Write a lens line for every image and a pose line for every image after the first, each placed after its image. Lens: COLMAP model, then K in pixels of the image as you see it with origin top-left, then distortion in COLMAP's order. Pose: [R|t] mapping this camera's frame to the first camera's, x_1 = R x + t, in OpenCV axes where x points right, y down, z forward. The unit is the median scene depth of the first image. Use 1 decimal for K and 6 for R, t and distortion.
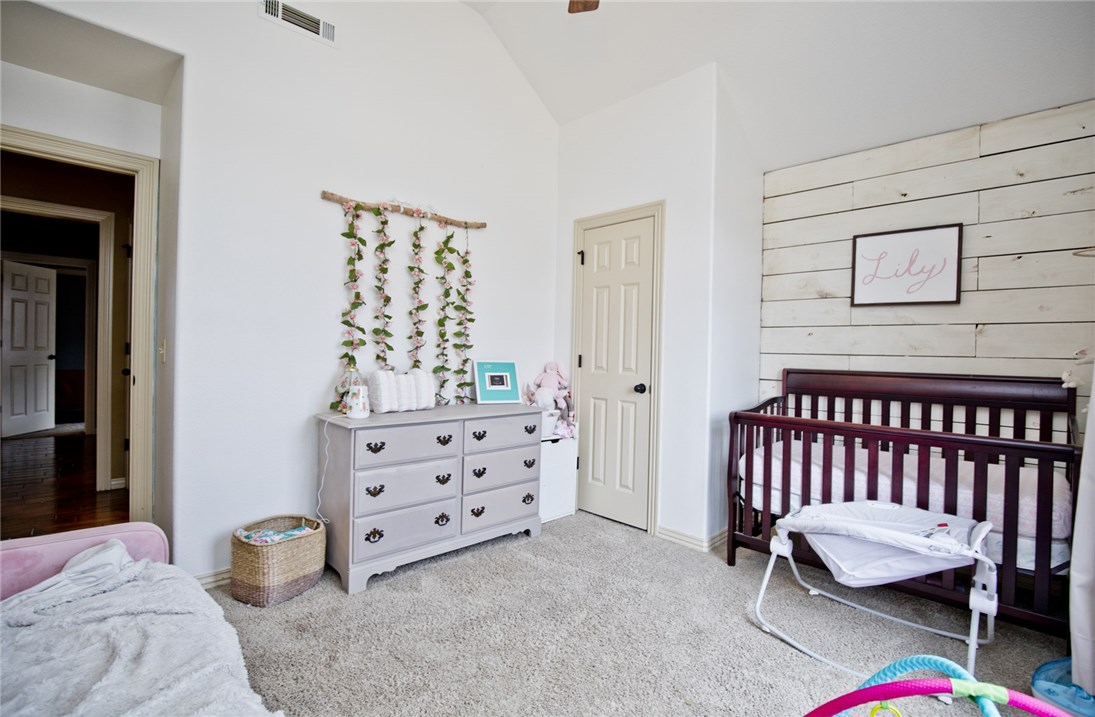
lens RADIAL K [[505.6, 0, 547.4], [0, 505.6, 354.7], [0, 0, 1]] dist [-0.033124, 0.004917]
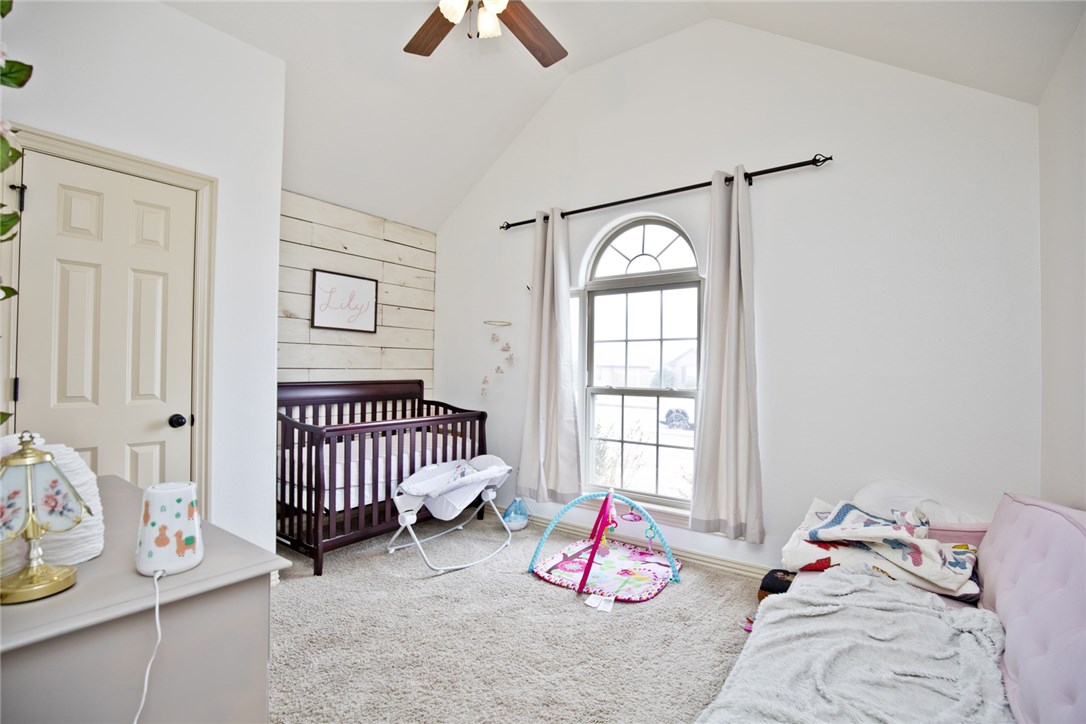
lens RADIAL K [[502.7, 0, 542.9], [0, 502.7, 364.5], [0, 0, 1]] dist [-0.034737, 0.005730]
pose [[-0.160474, -0.016730, 0.986898, -0.705383], [-0.005824, 0.999855, 0.016003, -0.033818], [-0.987023, -0.003179, -0.160548, 0.699502]]
